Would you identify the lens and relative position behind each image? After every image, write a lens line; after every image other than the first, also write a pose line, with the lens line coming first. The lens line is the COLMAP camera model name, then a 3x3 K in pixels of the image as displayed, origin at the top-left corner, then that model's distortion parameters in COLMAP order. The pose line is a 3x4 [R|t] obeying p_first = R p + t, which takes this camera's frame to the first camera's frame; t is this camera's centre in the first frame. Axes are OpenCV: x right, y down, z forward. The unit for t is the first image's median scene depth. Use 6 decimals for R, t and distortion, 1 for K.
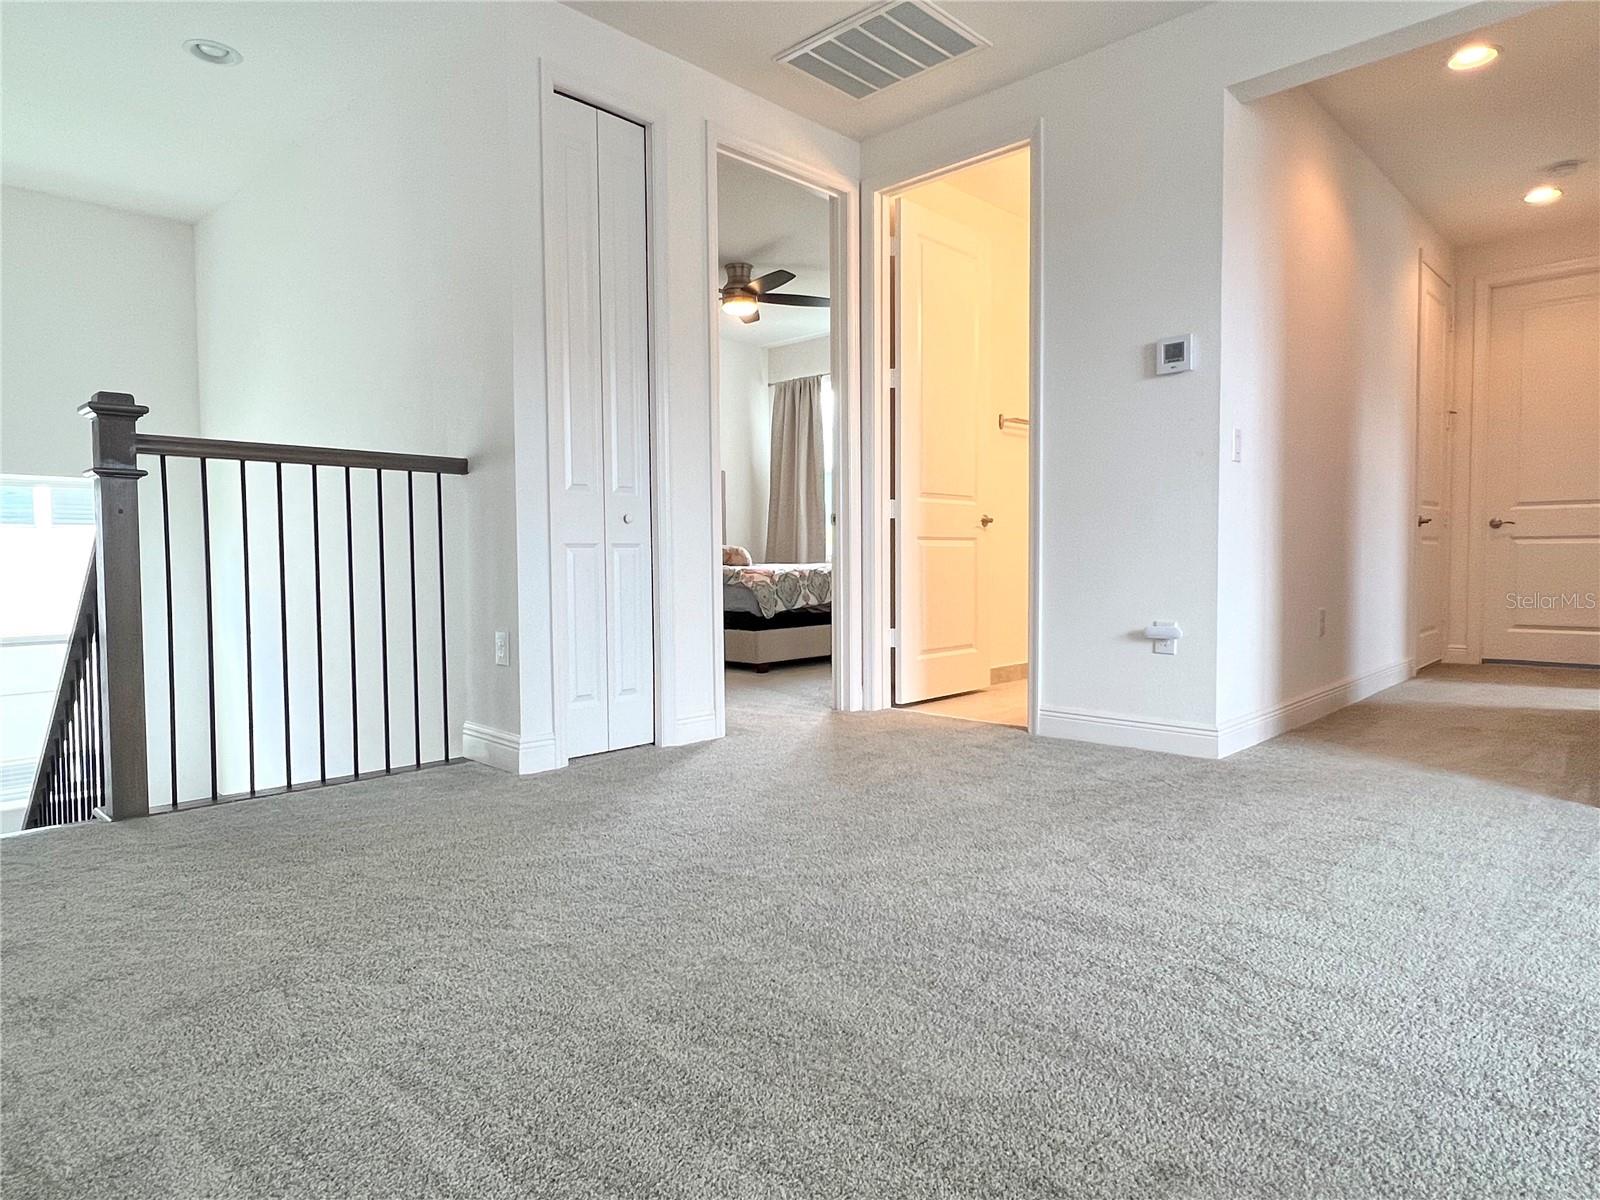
lens RADIAL K [[954.8, 0, 800.0], [0, 954.8, 600.0], [0, 0, 1]] dist [-0.001194, -0.001734]
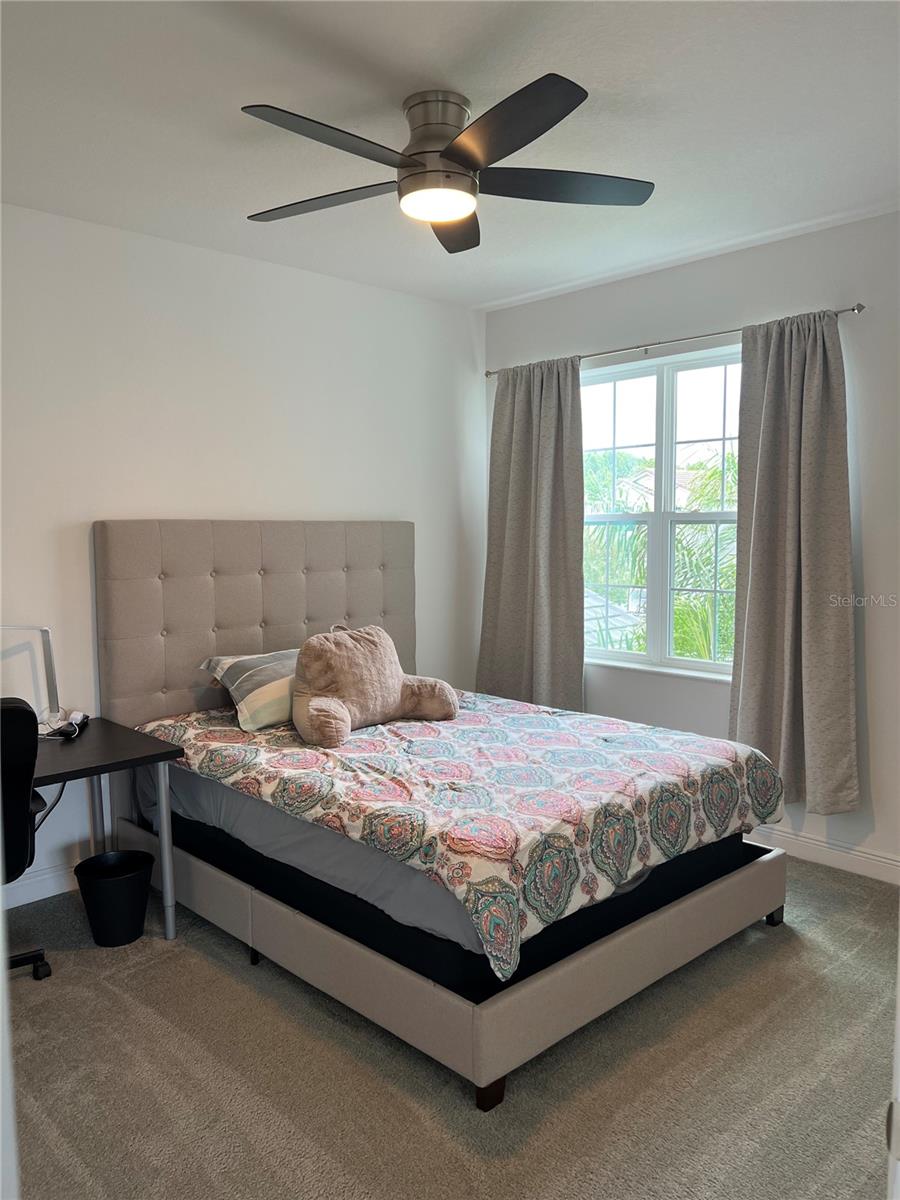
lens RADIAL K [[899.5, 0, 450.0], [0, 899.5, 600.0], [0, 0, 1]] dist [0.078571, -0.100834]
pose [[0.998572, 0.005714, -0.053120, -0.035319], [-0.003762, 0.999317, 0.036774, -0.145172], [0.053294, -0.036521, 0.997911, 0.591406]]
